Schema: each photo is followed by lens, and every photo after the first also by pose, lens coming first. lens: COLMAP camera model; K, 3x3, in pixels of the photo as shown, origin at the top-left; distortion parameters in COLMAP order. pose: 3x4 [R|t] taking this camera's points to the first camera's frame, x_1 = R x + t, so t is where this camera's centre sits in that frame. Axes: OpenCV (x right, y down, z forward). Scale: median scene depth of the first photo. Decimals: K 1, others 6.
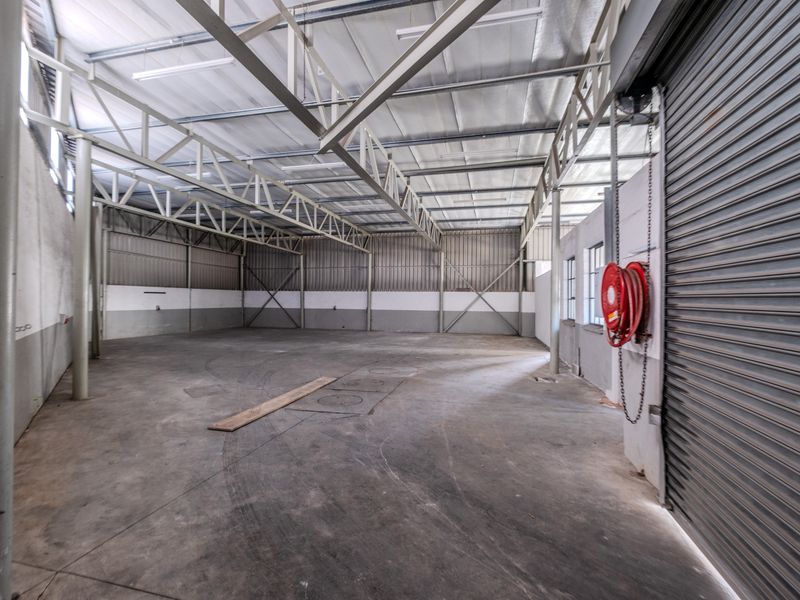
lens RADIAL K [[397.7, 0, 398.0], [0, 397.7, 299.4], [0, 0, 1]] dist [-0.016804, 0.002196]
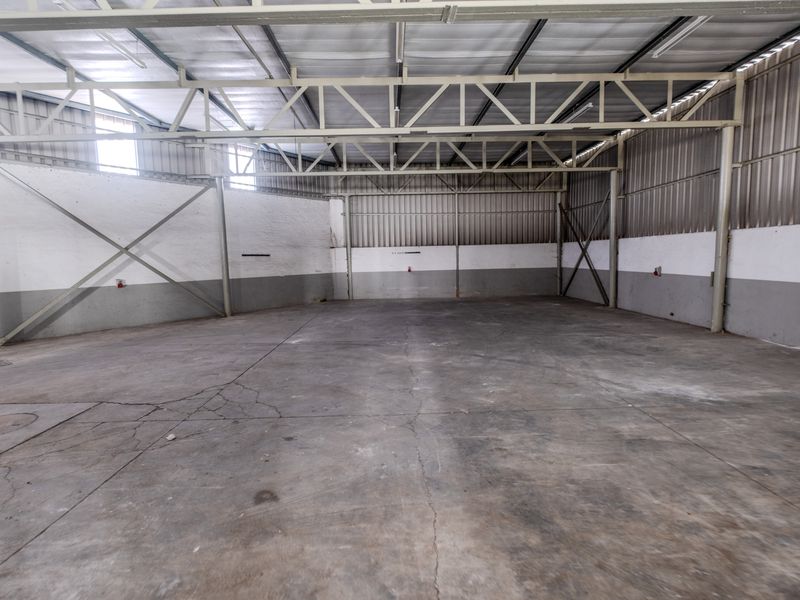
lens RADIAL K [[397.7, 0, 398.1], [0, 397.7, 299.5], [0, 0, 1]] dist [-0.016804, 0.002196]
pose [[0.244039, 0.085892, -0.965954, 0.230142], [0.028824, 0.994987, 0.095756, 0.001455], [0.969337, -0.051210, 0.240340, 0.591570]]
